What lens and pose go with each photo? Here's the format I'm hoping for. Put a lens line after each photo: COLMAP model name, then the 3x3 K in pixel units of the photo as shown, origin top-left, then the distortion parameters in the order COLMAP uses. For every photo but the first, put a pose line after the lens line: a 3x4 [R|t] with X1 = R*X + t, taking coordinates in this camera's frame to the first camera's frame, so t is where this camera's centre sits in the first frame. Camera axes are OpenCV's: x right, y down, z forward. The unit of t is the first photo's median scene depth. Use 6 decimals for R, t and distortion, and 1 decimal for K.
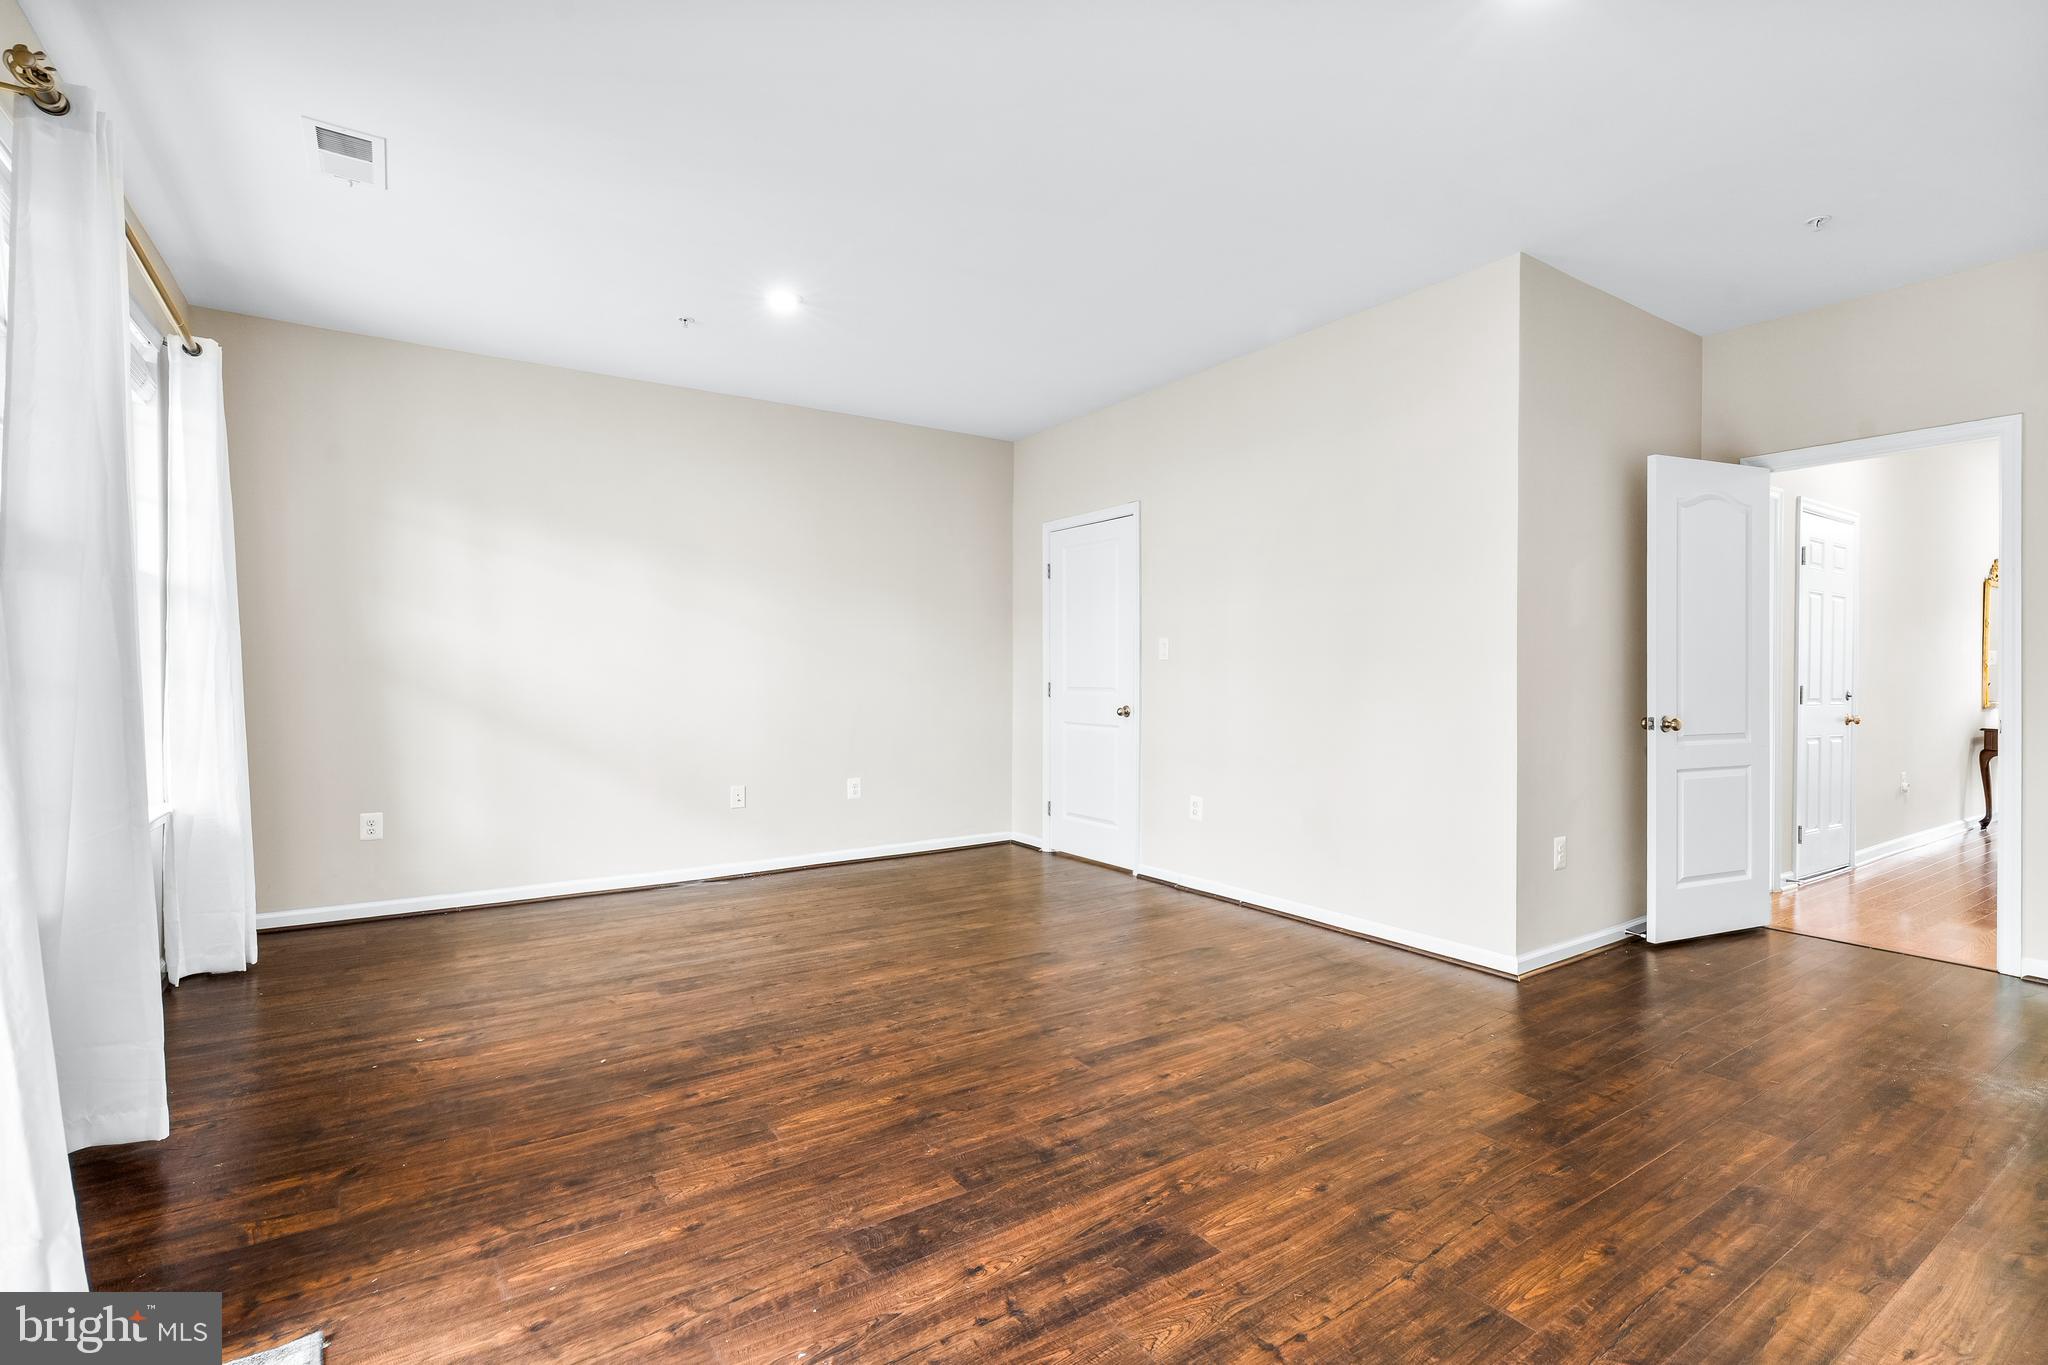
lens RADIAL K [[948.1, 0, 1017.1], [0, 948.1, 683.8], [0, 0, 1]] dist [-0.003990, 0.000483]
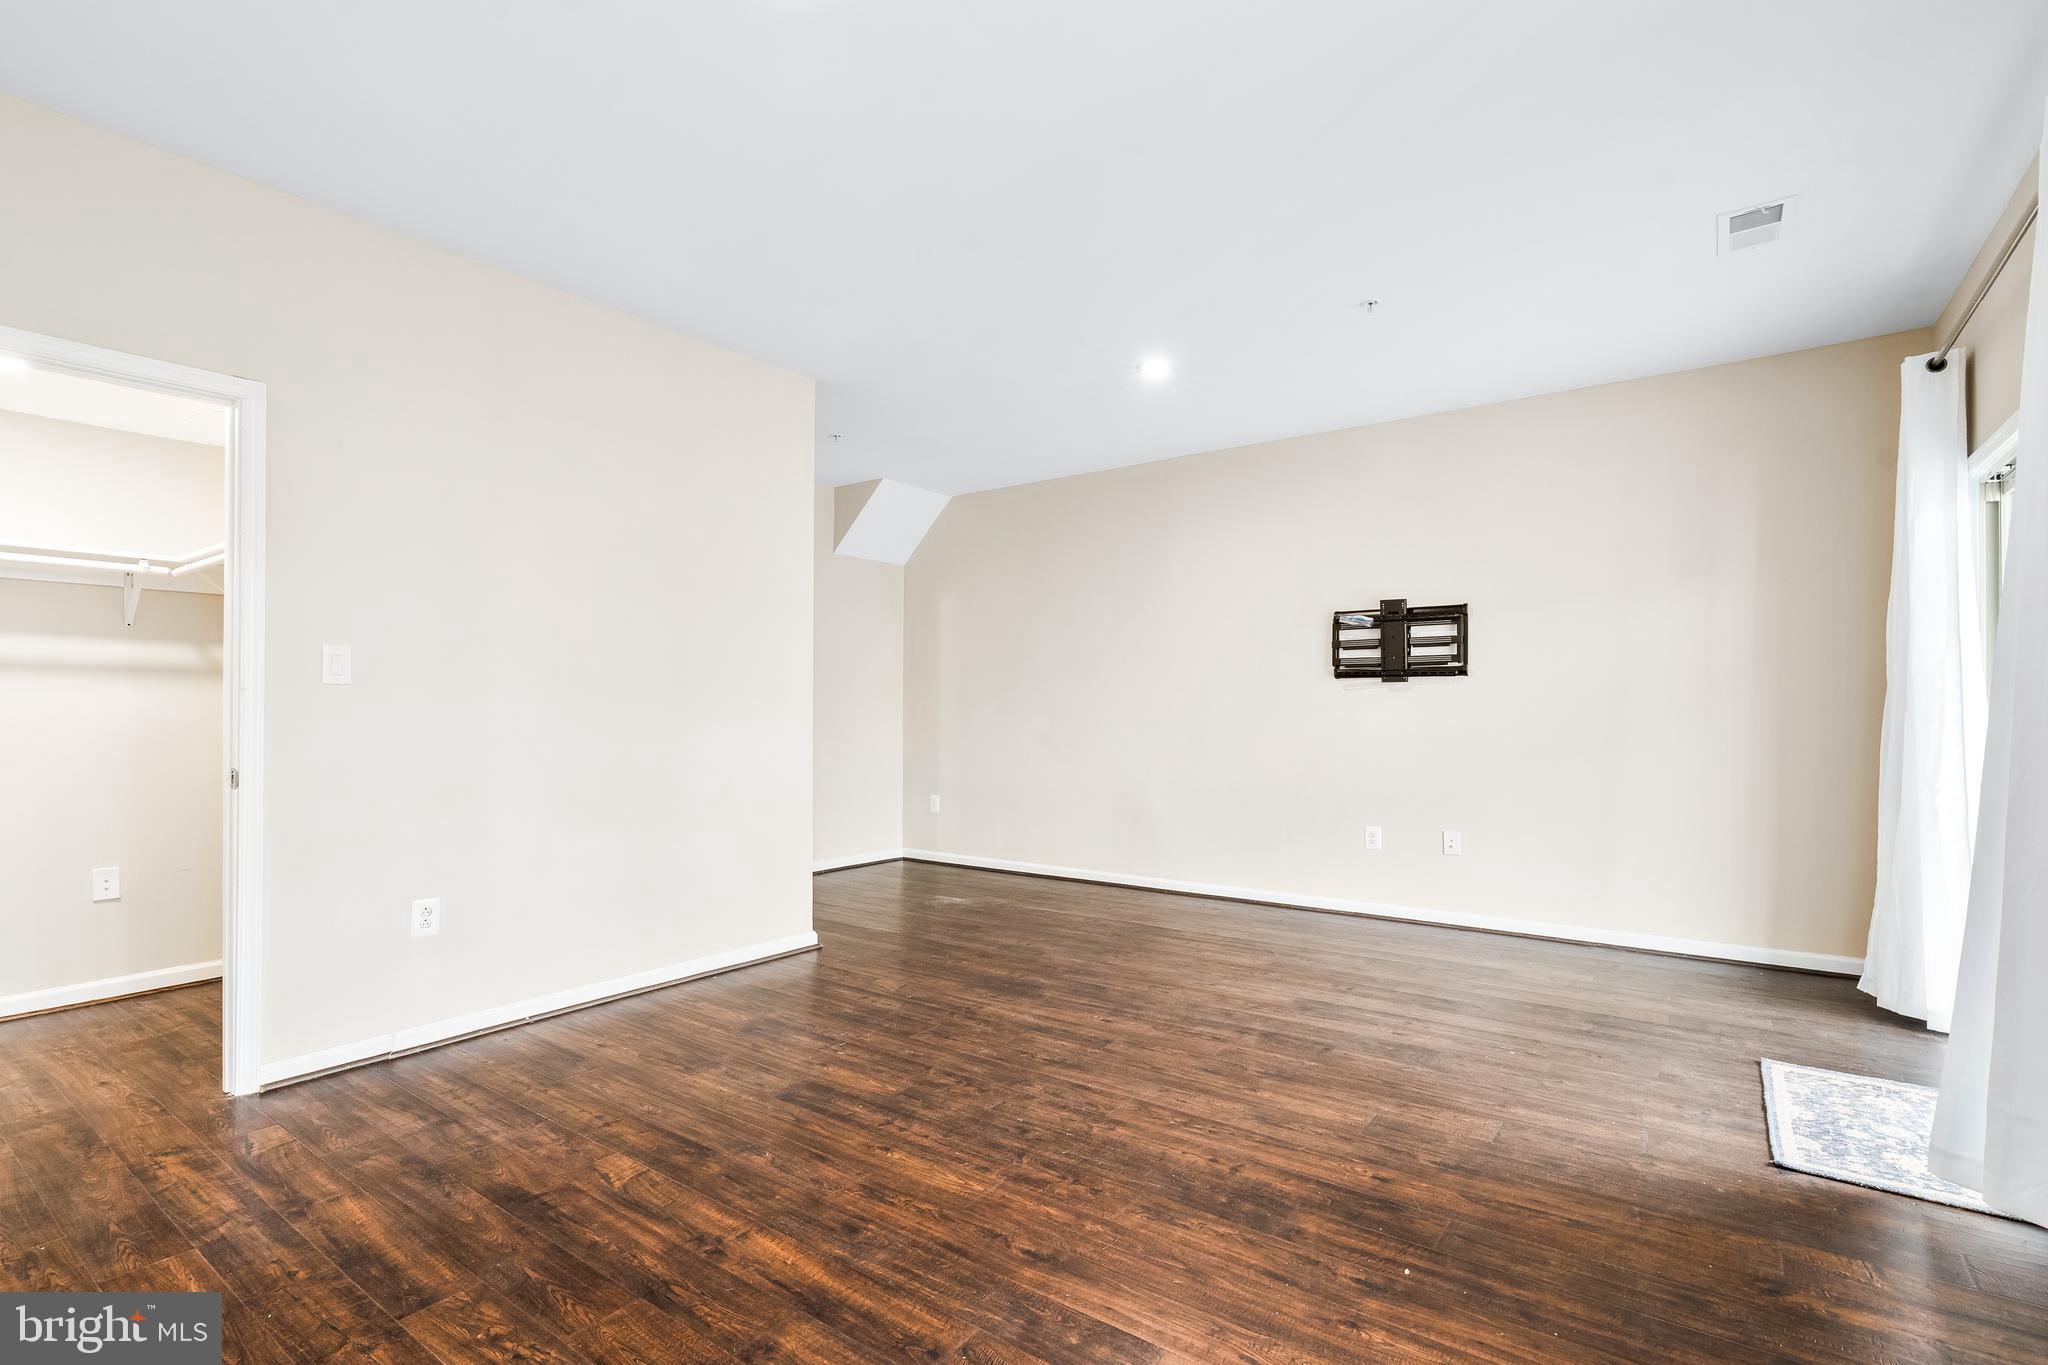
lens RADIAL K [[948.1, 0, 1017.1], [0, 948.1, 683.8], [0, 0, 1]] dist [-0.003990, 0.000483]
pose [[-0.339566, 0.029246, 0.940127, -1.009870], [0.007908, 0.999570, -0.028240, -0.011727], [-0.940549, -0.002155, -0.339651, 1.515372]]
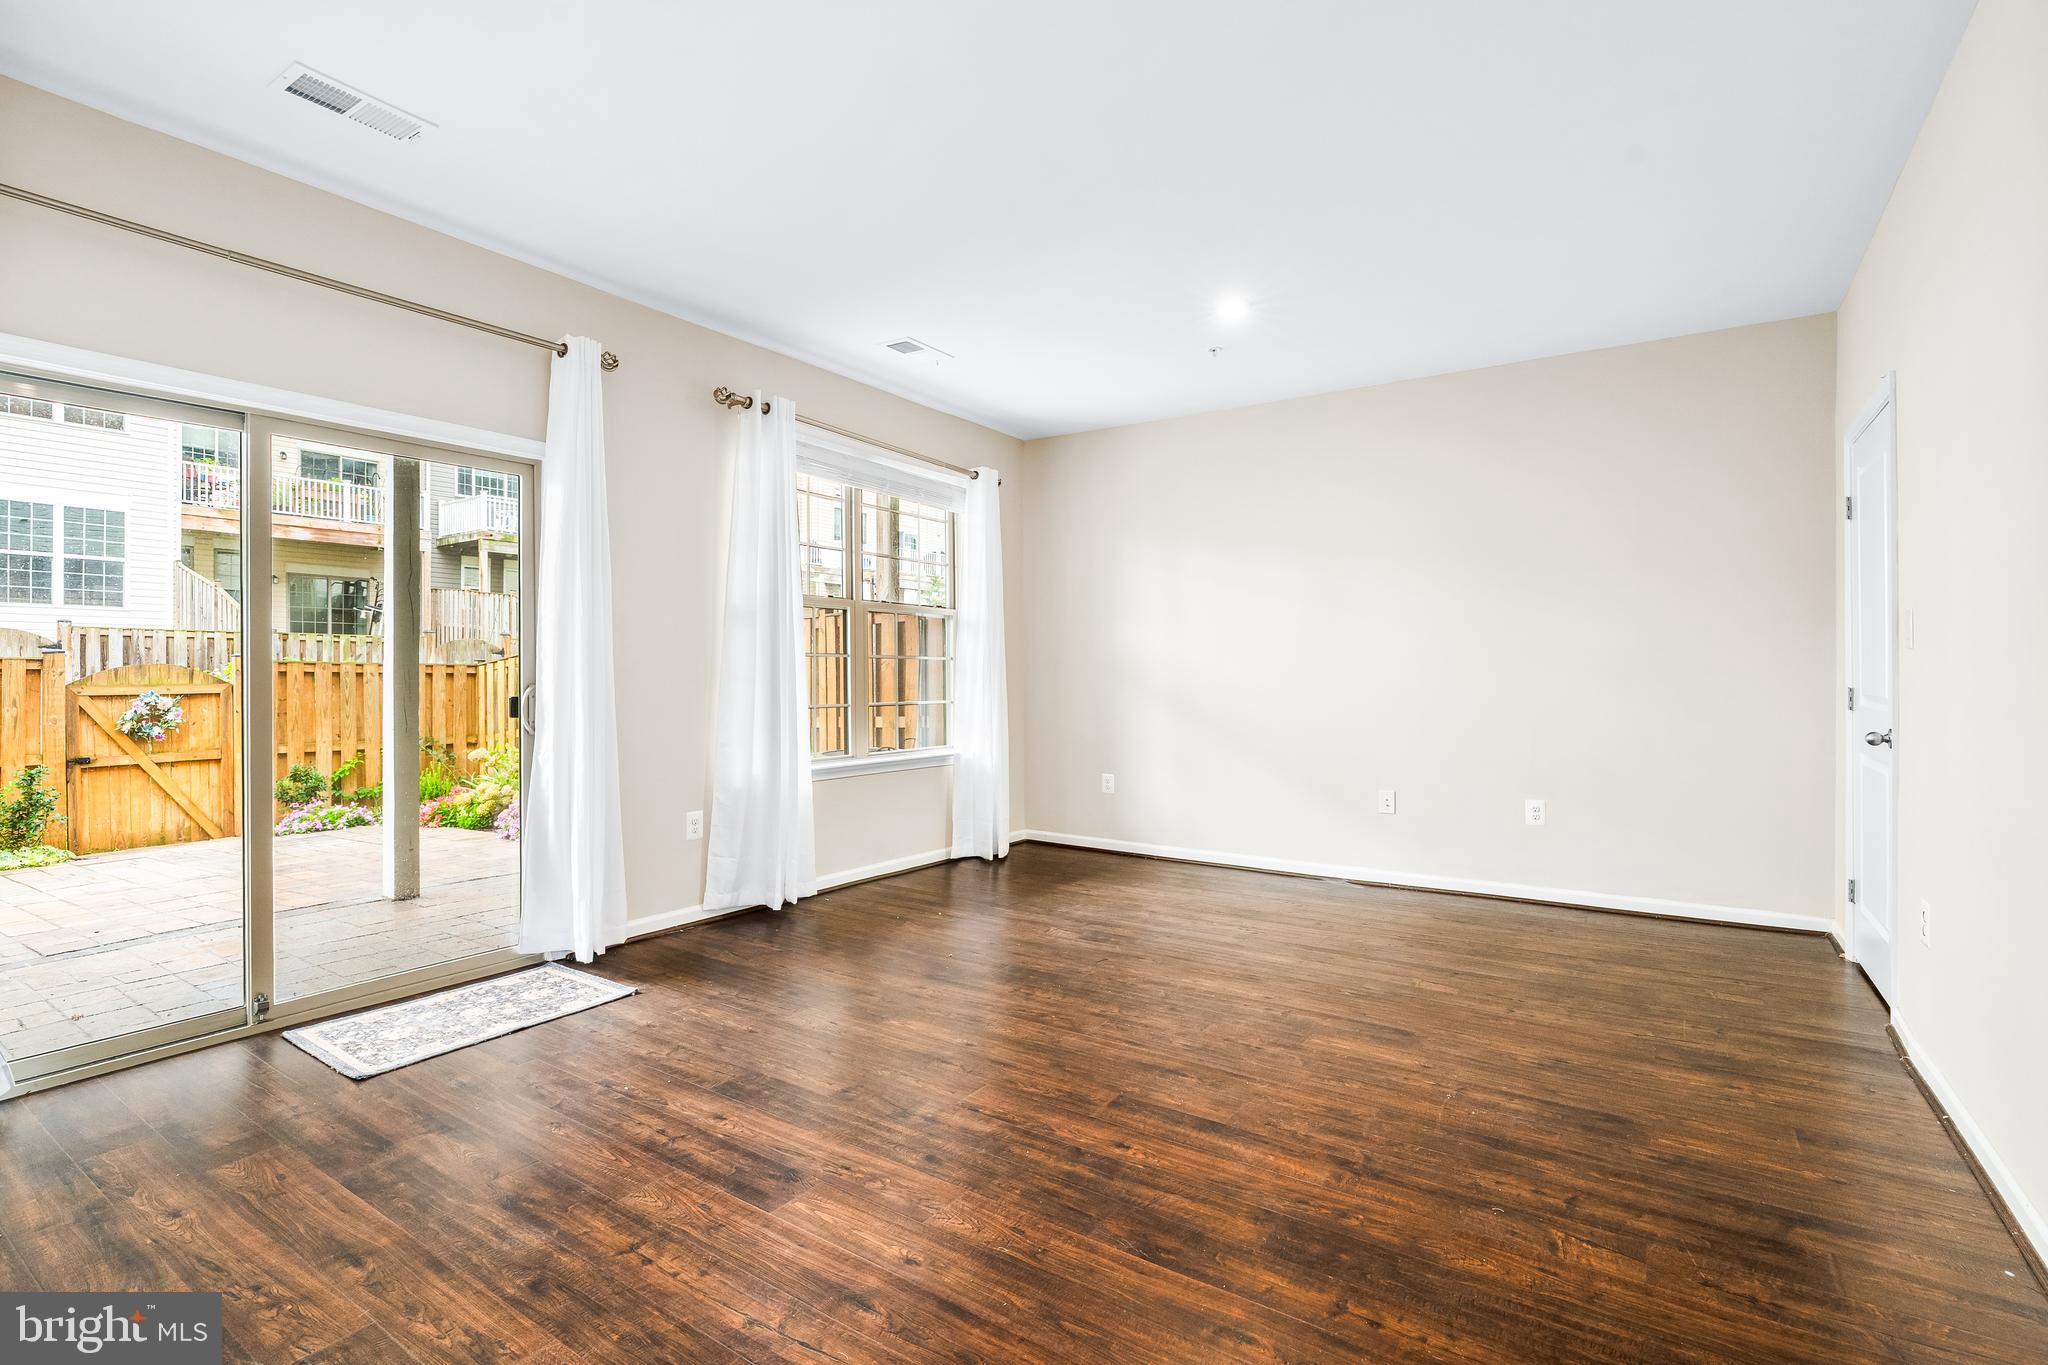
lens RADIAL K [[948.1, 0, 1017.1], [0, 948.1, 683.8], [0, 0, 1]] dist [-0.003990, 0.000483]
pose [[0.376660, 0.011311, -0.926282, 0.881301], [-0.009662, 0.999919, 0.008281, -0.008524], [0.926301, 0.005831, 0.376739, 0.572263]]
